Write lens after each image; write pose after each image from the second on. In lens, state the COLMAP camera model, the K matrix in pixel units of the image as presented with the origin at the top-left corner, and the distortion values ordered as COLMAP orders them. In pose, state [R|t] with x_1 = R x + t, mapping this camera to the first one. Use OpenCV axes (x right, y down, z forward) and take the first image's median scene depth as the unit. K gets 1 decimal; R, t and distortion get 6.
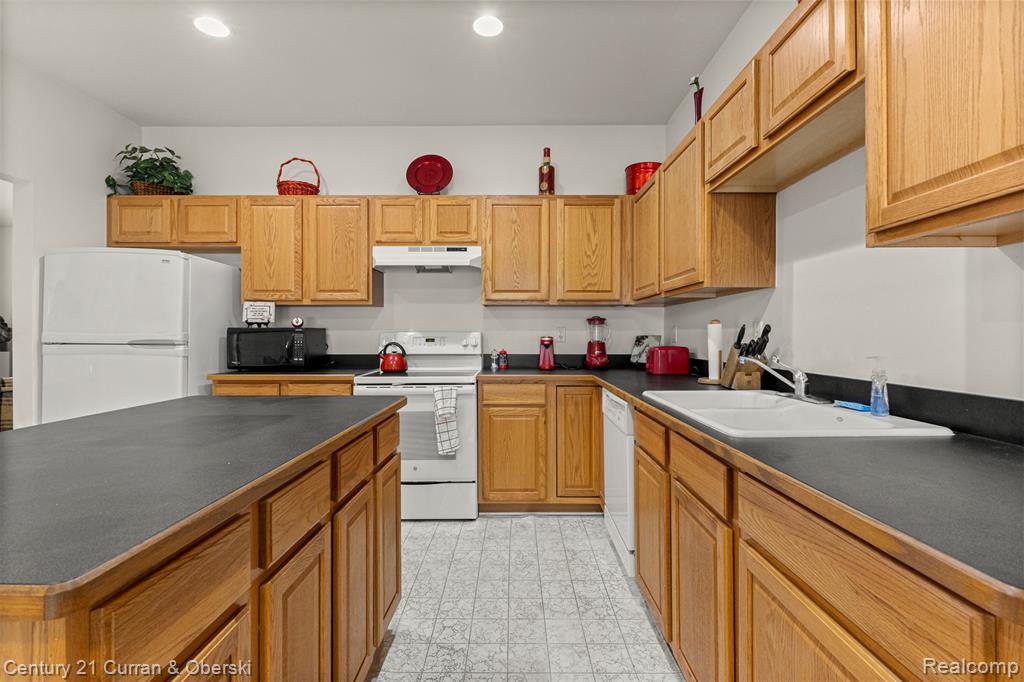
lens RADIAL K [[463.3, 0, 512.4], [0, 463.3, 336.8], [0, 0, 1]] dist [-0.007889, -0.000335]
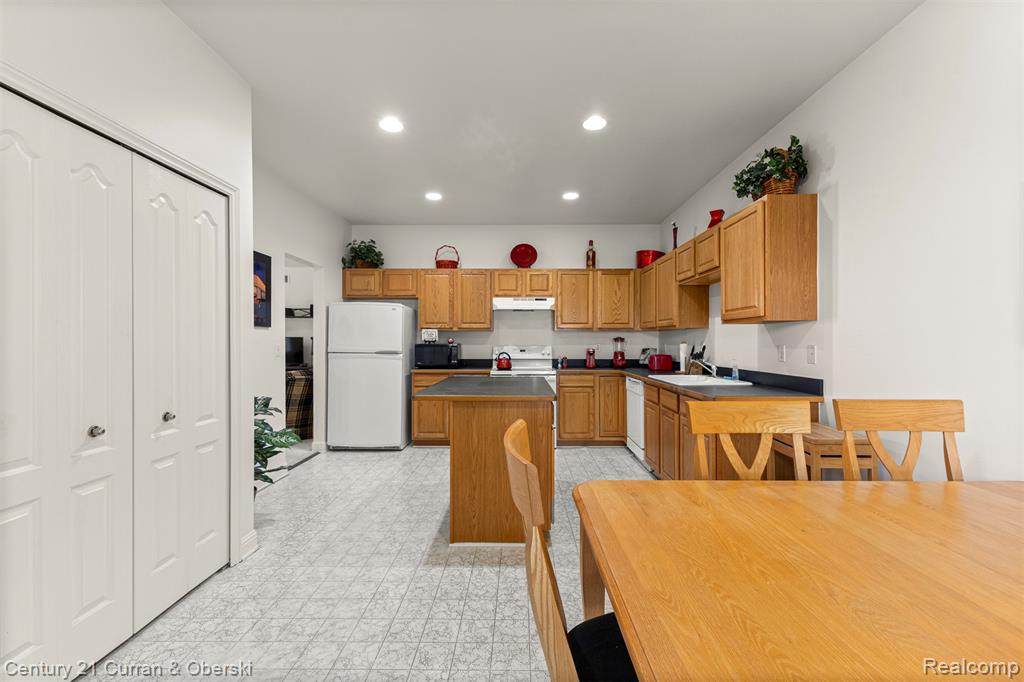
lens RADIAL K [[441.4, 0, 512.0], [0, 441.4, 341.0], [0, 0, 1]] dist [0.008844, -0.000121]
pose [[0.999953, 0.001275, -0.009621, -0.214230], [-0.001337, 0.999978, -0.006432, -0.019687], [0.009613, 0.006445, 0.999933, -0.687925]]
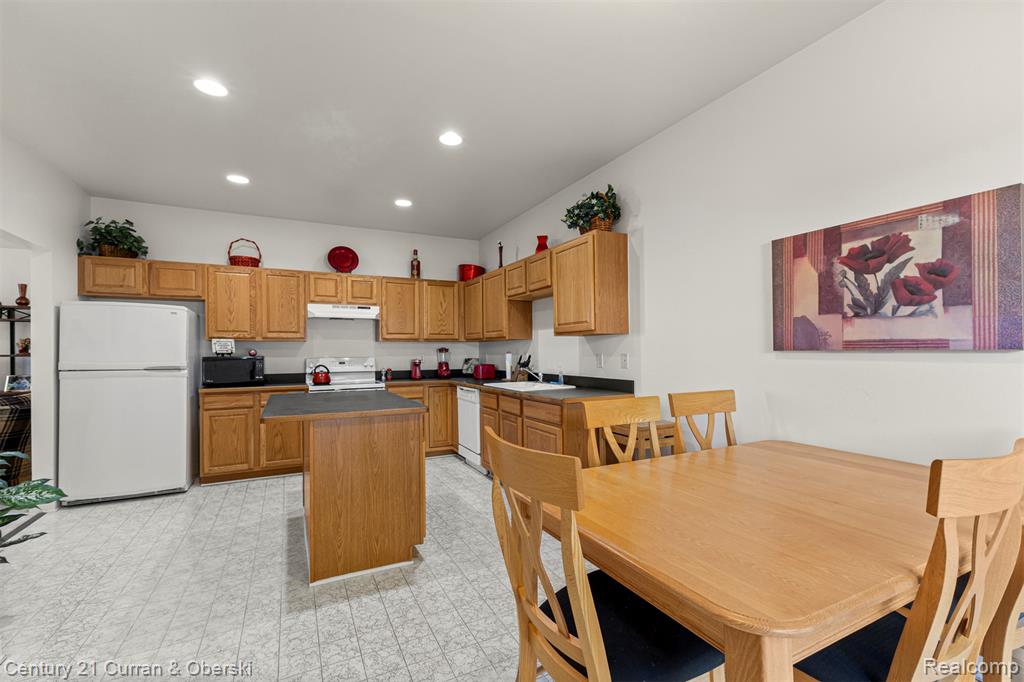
lens RADIAL K [[451.9, 0, 515.1], [0, 451.9, 349.9], [0, 0, 1]] dist [0.009149, -0.000803]
pose [[0.889556, -0.004910, 0.456801, -0.379778], [0.009692, 0.999920, -0.008126, -0.020580], [-0.456724, 0.011655, 0.889532, -0.681400]]
